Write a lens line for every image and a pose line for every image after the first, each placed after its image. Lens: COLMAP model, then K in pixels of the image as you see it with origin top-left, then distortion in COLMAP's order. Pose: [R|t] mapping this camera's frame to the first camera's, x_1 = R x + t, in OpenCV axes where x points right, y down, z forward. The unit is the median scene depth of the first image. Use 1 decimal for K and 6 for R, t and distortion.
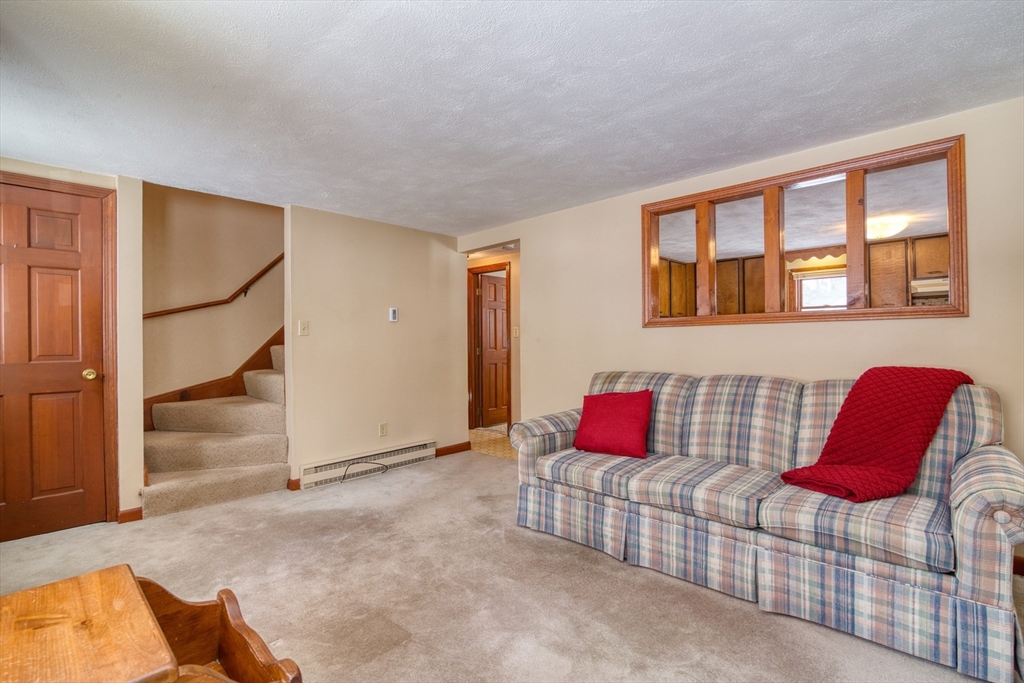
lens RADIAL K [[473.5, 0, 512.0], [0, 473.5, 341.5], [0, 0, 1]] dist [-0.002594, -0.000701]
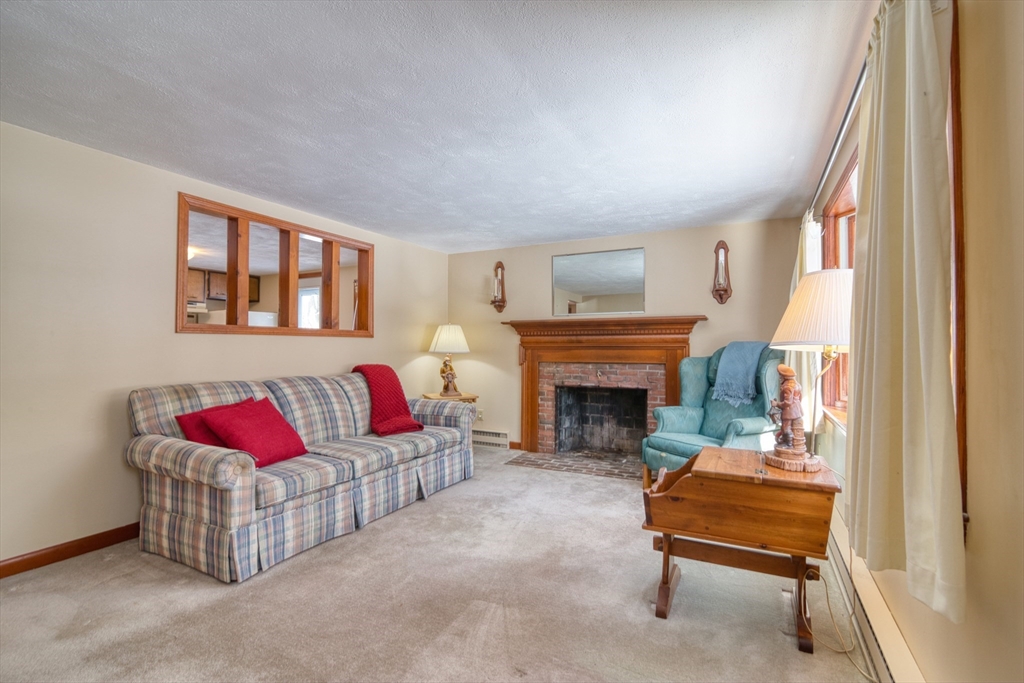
lens RADIAL K [[473.5, 0, 512.0], [0, 473.5, 341.5], [0, 0, 1]] dist [-0.002594, -0.000701]
pose [[-0.270039, 0.026861, 0.962475, -1.008100], [0.003266, 0.999631, -0.026981, 0.016721], [-0.962844, -0.004143, -0.270027, 0.910053]]
